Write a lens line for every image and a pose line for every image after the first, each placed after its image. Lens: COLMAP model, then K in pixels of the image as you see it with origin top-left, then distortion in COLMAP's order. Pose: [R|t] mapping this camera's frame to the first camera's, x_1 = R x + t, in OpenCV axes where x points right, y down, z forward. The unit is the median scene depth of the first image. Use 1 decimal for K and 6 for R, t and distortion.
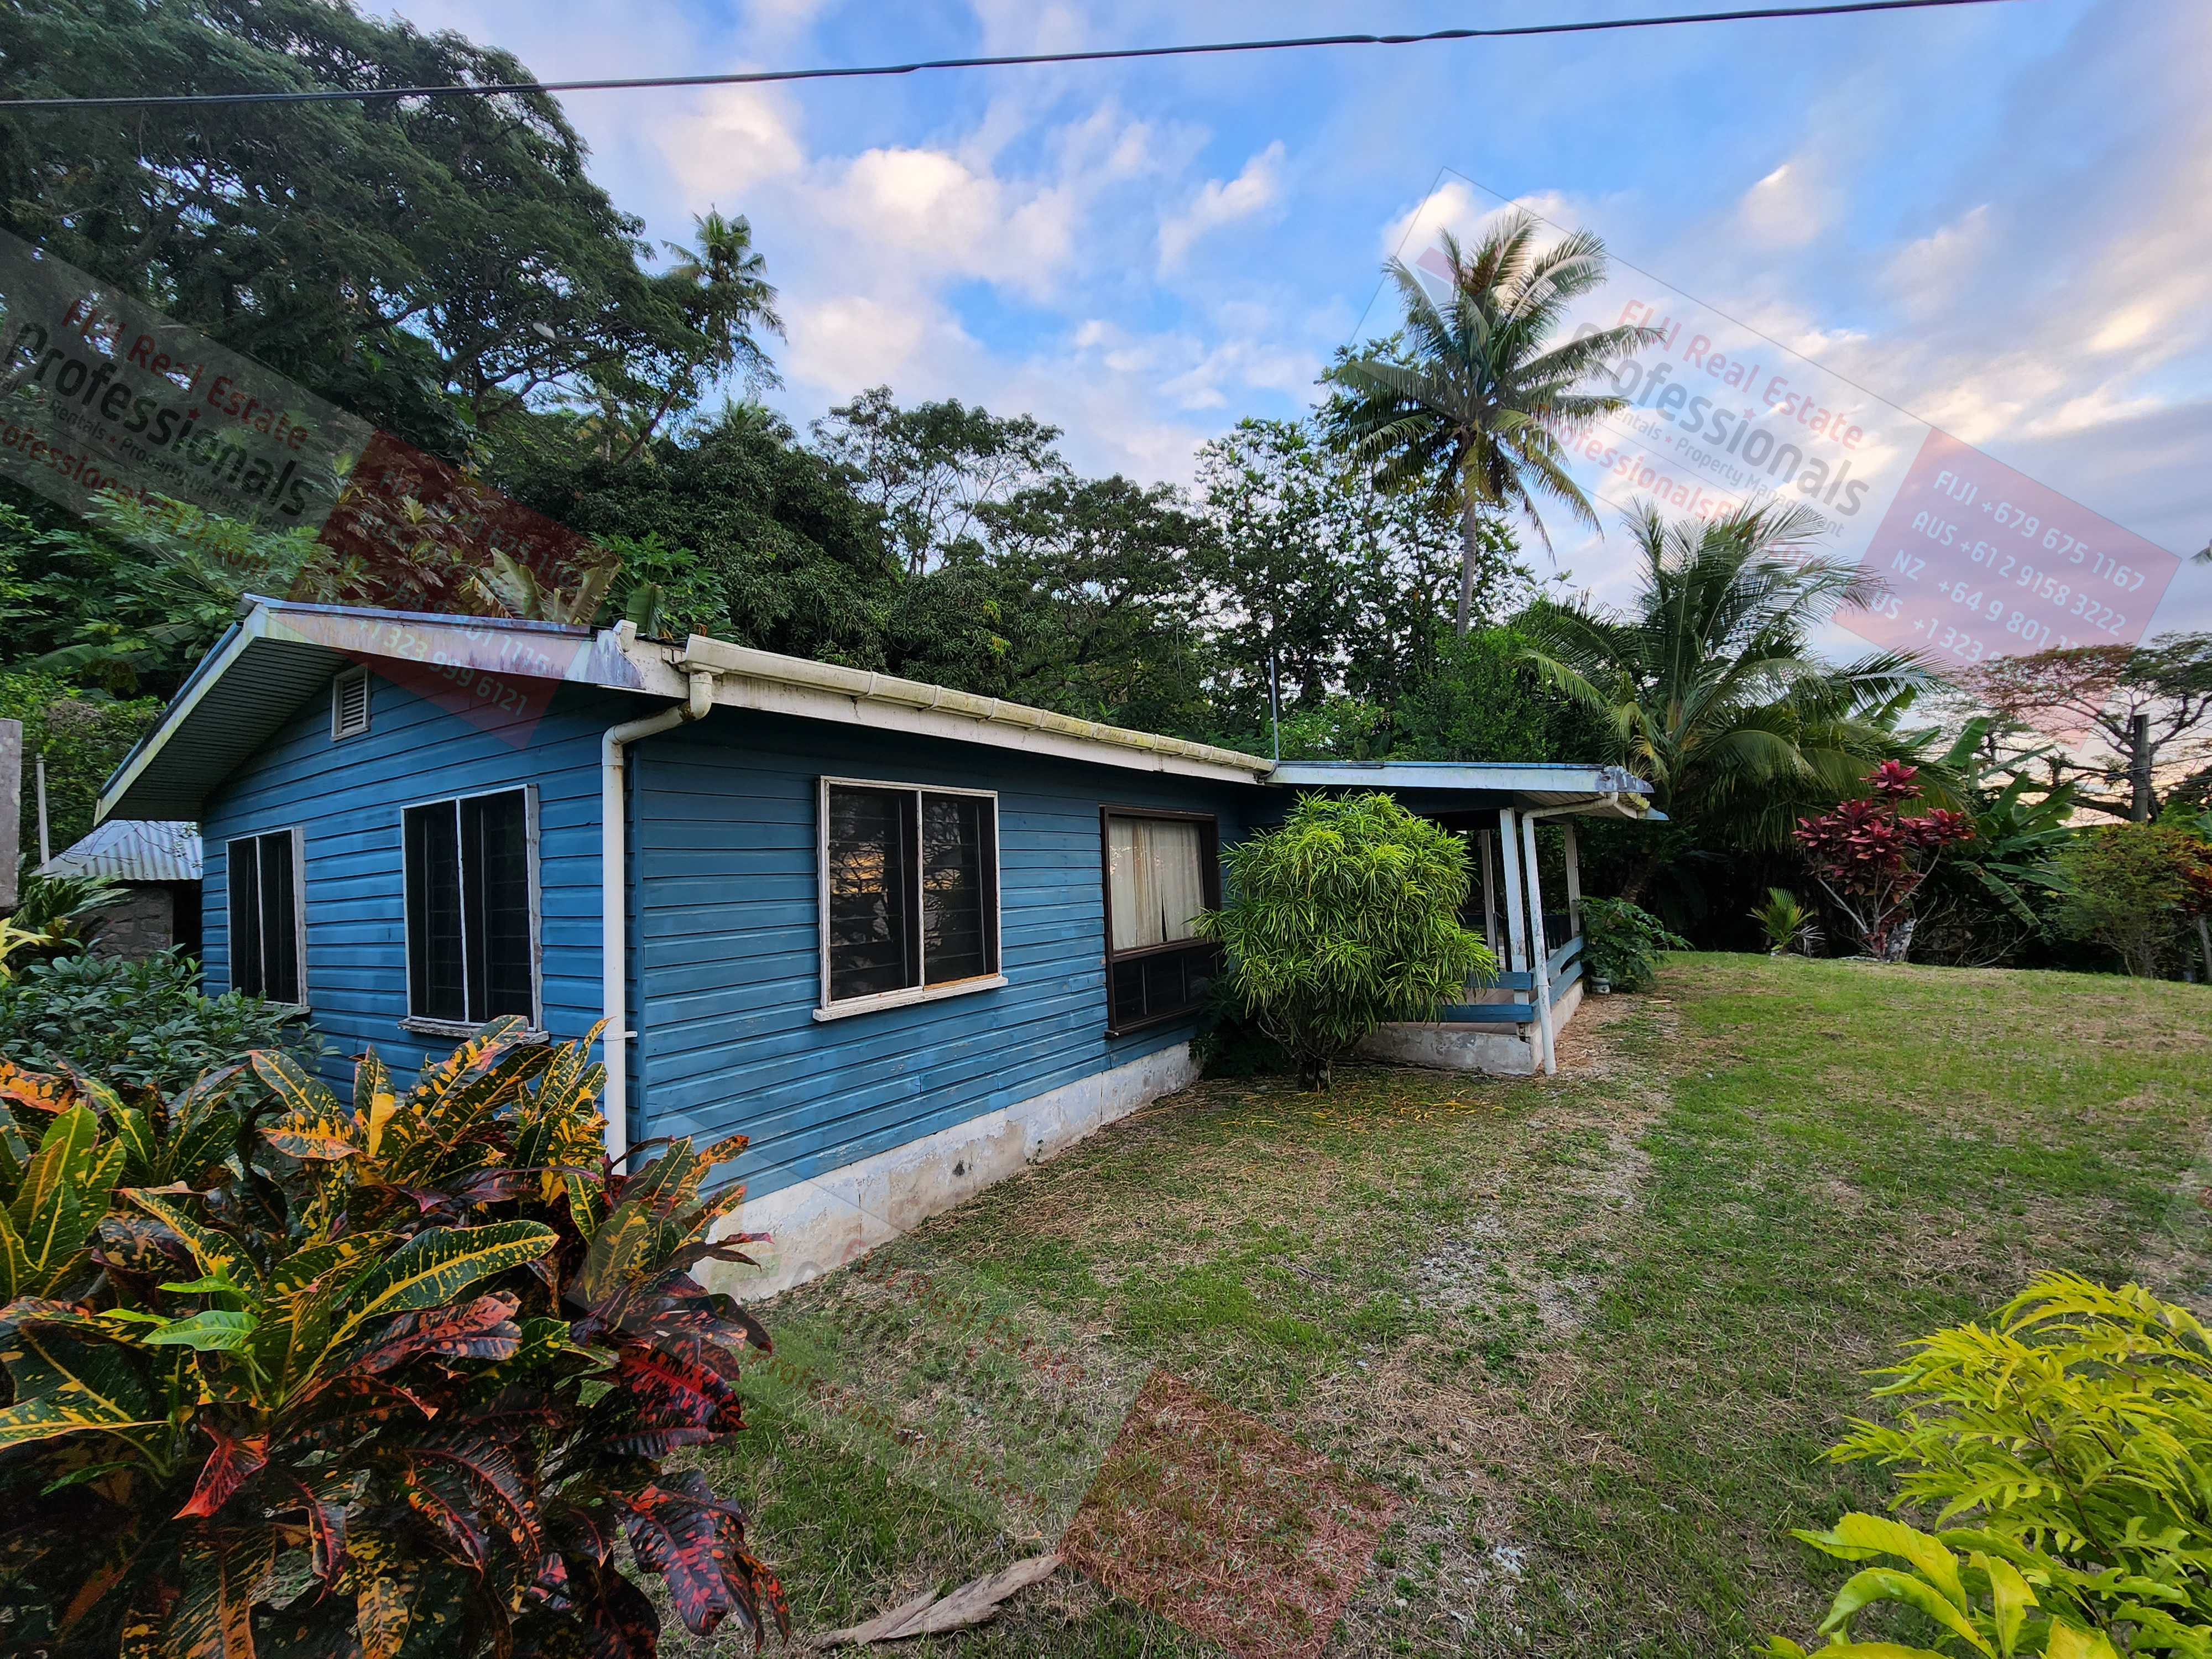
lens RADIAL K [[899.5, 0, 1111.6], [0, 899.5, 828.8], [0, 0, 1]] dist [-0.006790, 0.002750]
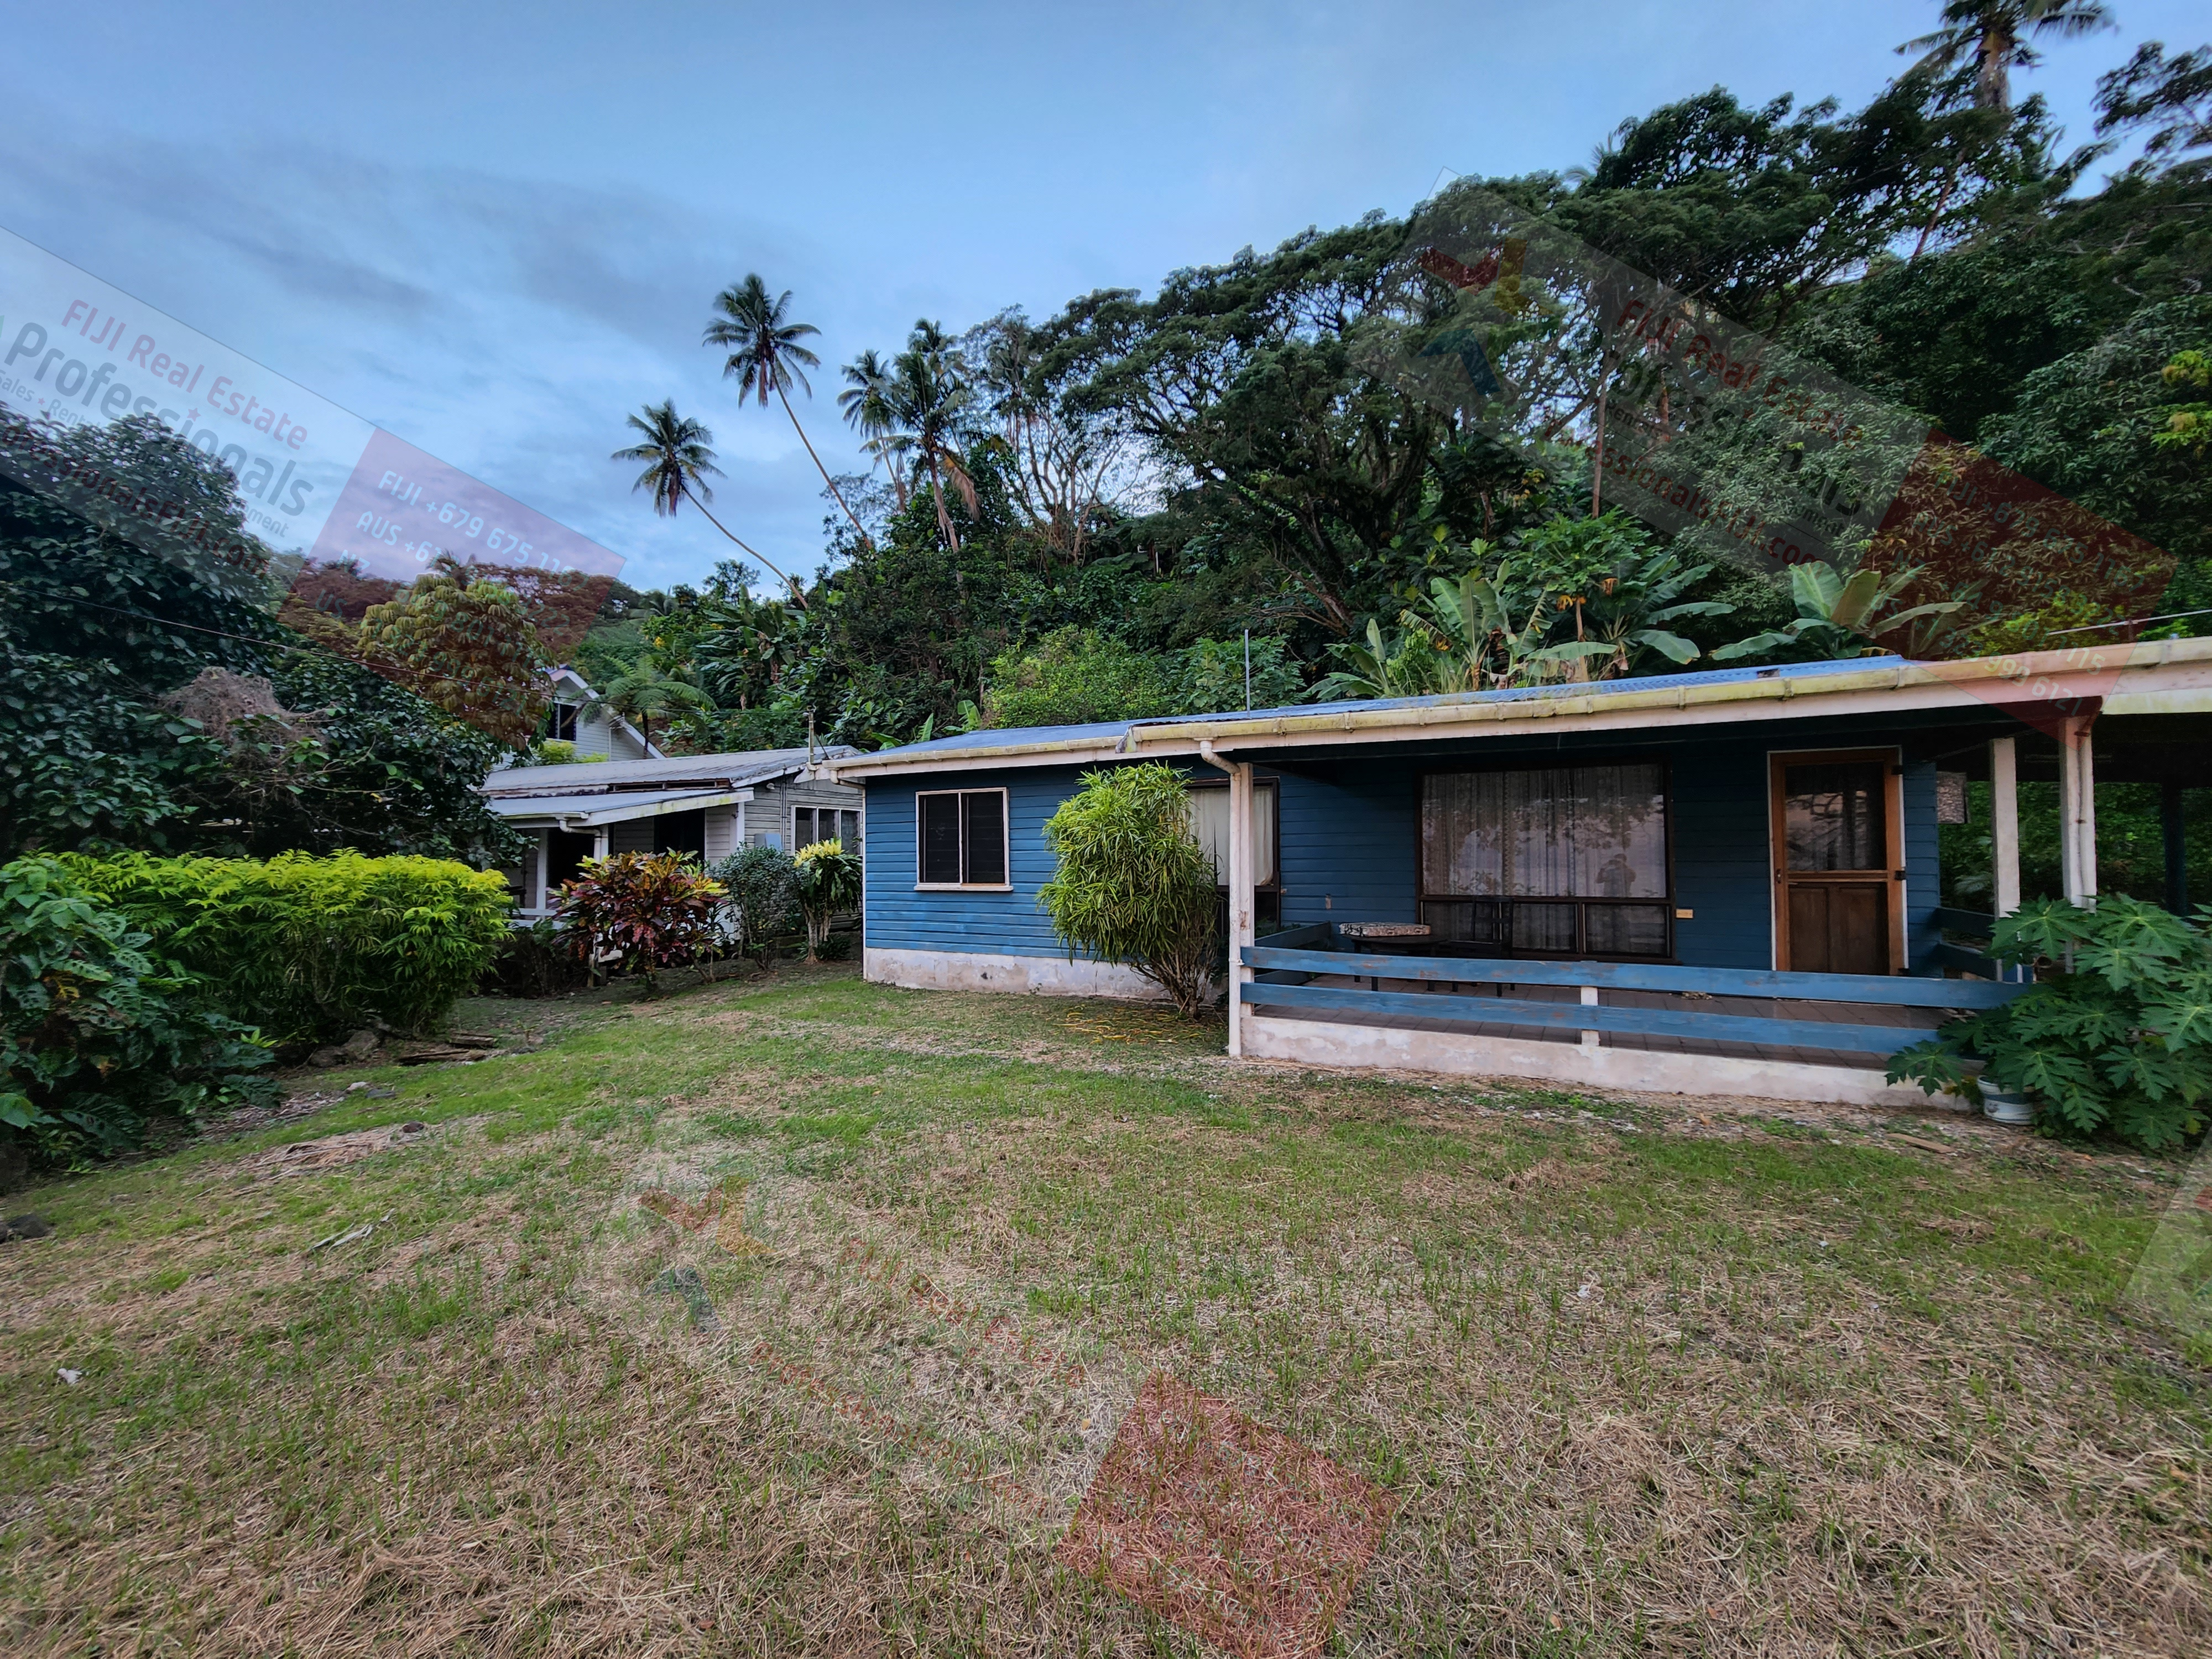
lens RADIAL K [[897.0, 0, 1112.8], [0, 897.0, 833.2], [0, 0, 1]] dist [-0.000999, -0.000156]
pose [[0.096125, 0.018842, -0.995191, 1.829370], [0.057834, 0.998026, 0.024482, 0.021359], [0.993688, -0.059909, 0.094845, 1.082359]]
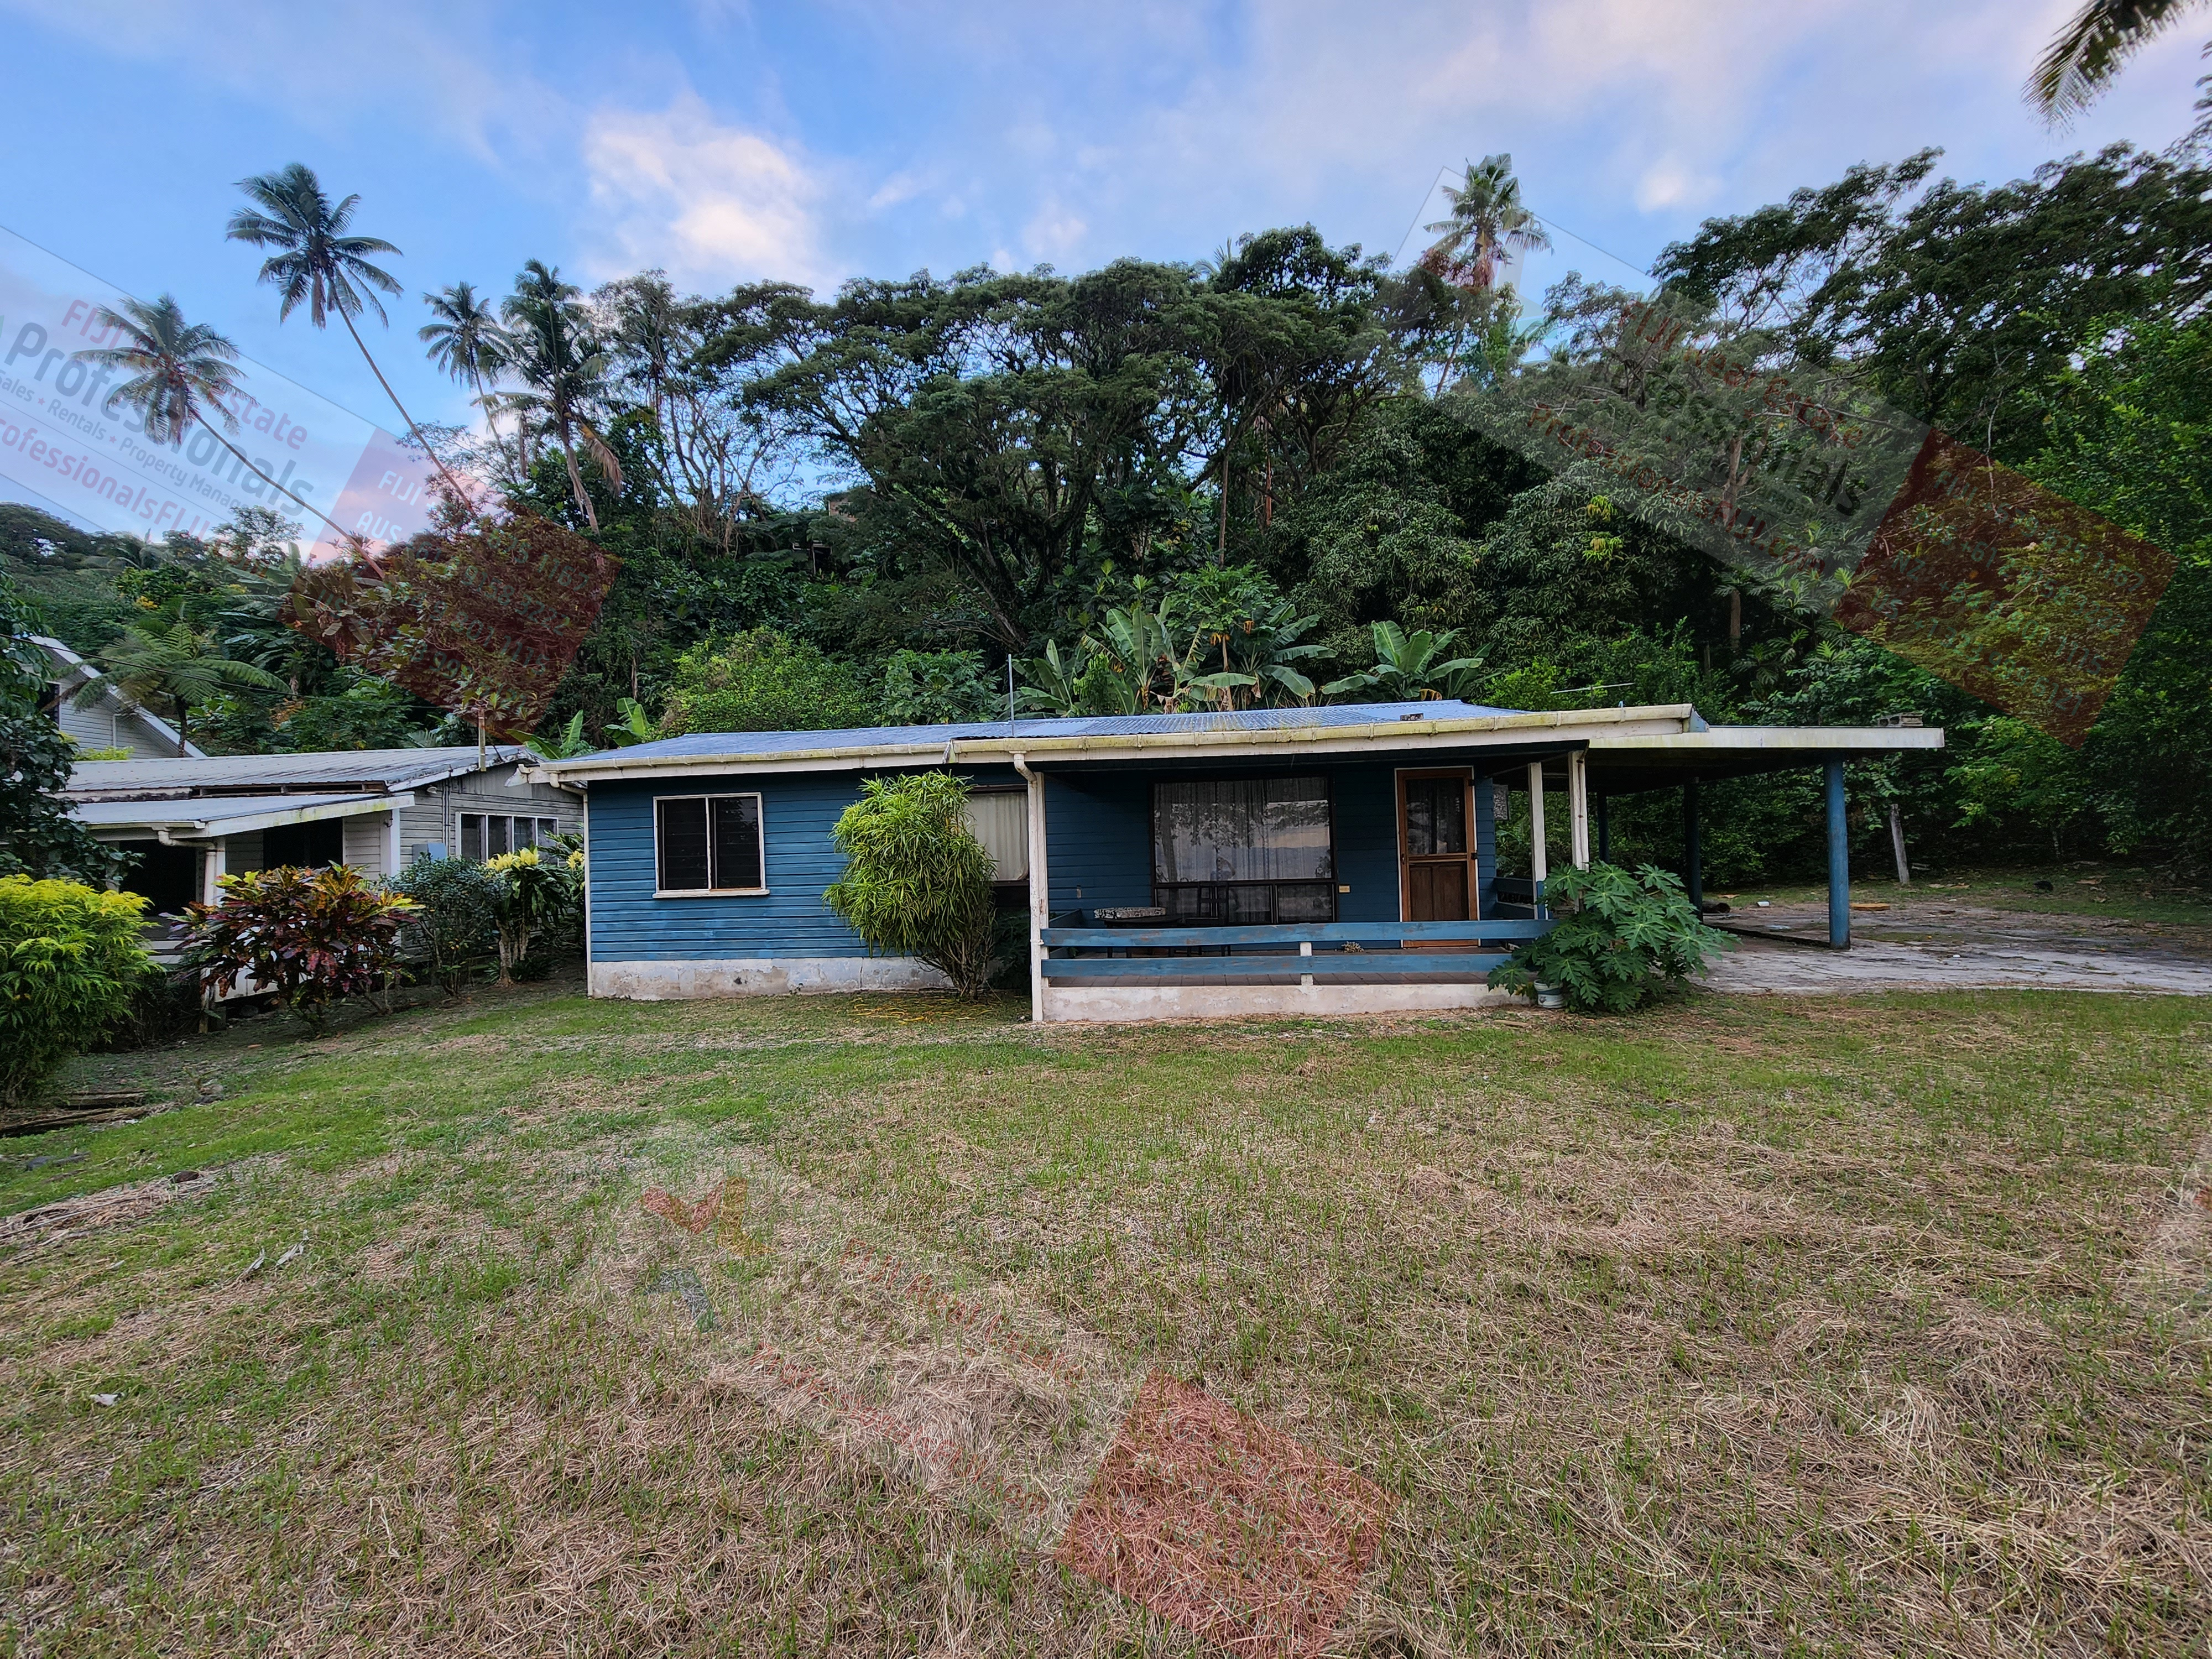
lens RADIAL K [[892.8, 0, 1098.7], [0, 892.8, 834.0], [0, 0, 1]] dist [-0.000851, -0.000400]
pose [[0.451108, 0.009703, -0.892417, 1.949032], [0.060482, 0.997310, 0.041416, 0.010943], [0.890418, -0.072659, 0.449307, 0.817012]]
